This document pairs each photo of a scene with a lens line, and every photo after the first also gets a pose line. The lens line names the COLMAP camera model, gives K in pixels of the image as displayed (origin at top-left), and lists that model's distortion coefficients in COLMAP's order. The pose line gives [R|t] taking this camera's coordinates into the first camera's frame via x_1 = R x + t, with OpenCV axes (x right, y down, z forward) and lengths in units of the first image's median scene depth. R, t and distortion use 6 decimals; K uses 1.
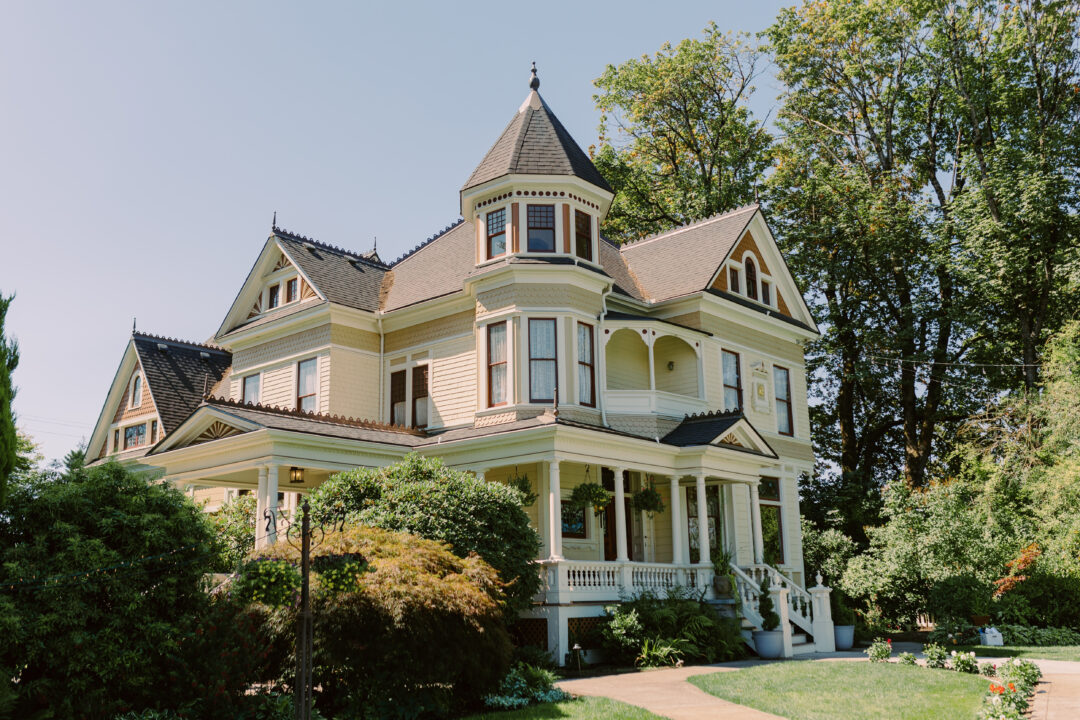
lens RADIAL K [[1003.5, 0, 543.6], [0, 1003.5, 357.5], [0, 0, 1]] dist [-0.015092, 0.000000]
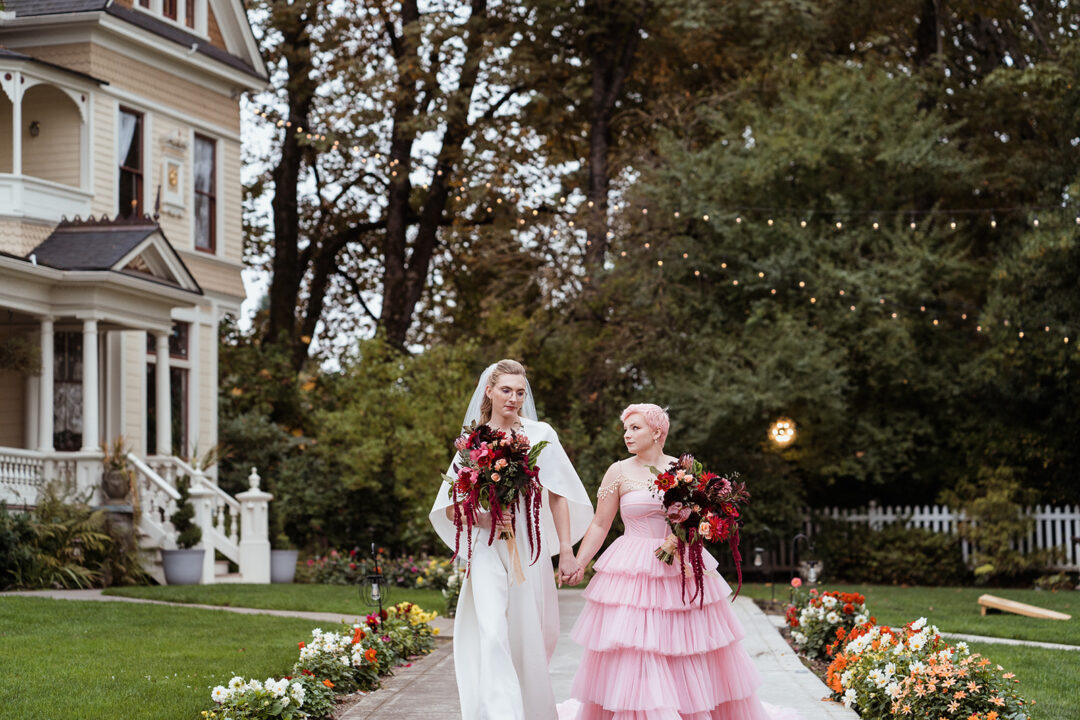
lens RADIAL K [[2652.5, 0, 540.1], [0, 2652.5, 359.4], [0, 0, 1]] dist [0.042327, 0.000000]
pose [[0.913804, 0.041707, 0.404009, -0.260332], [-0.101781, 0.986489, 0.128373, -0.101295], [-0.393197, -0.158428, 0.905702, -0.641938]]
